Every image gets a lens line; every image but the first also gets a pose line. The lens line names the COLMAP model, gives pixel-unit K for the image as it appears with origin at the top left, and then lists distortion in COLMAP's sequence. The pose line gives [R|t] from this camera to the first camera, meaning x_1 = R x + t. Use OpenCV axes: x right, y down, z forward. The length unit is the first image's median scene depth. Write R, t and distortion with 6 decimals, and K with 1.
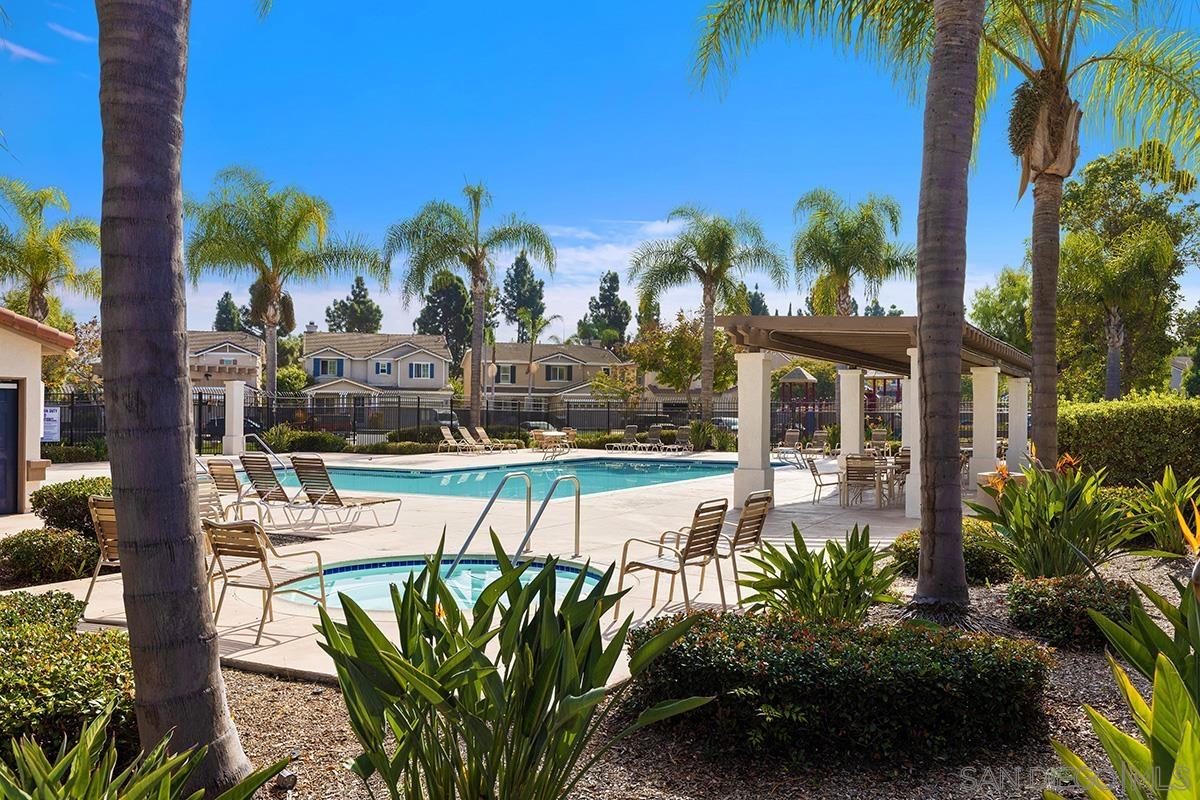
lens RADIAL K [[968.4, 0, 600.0], [0, 968.4, 400.0], [0, 0, 1]] dist [-0.000324, -0.000164]
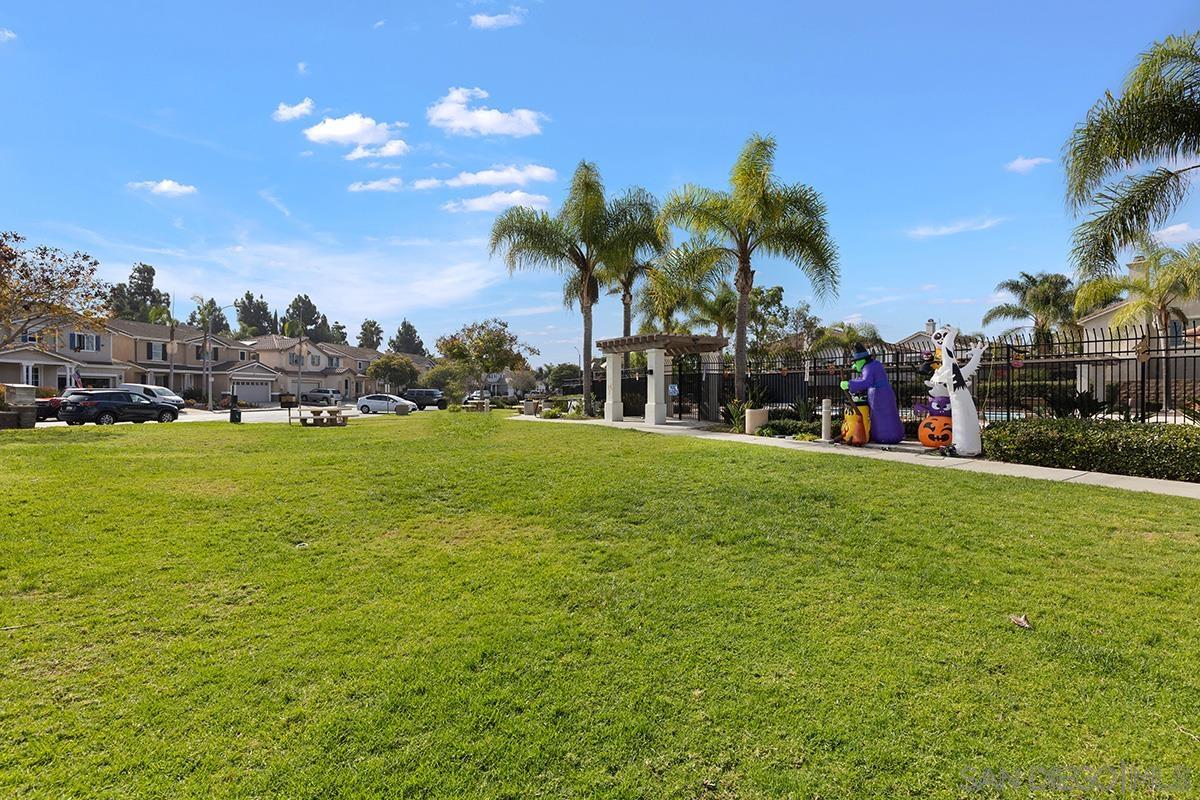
lens RADIAL K [[528.0, 0, 607.3], [0, 528.0, 395.8], [0, 0, 1]] dist [0.001256, -0.000059]
pose [[0.588068, 0.003397, 0.808805, -0.264142], [-0.022546, 0.999671, 0.012194, 0.002786], [-0.808498, -0.025406, 0.587951, 0.296716]]
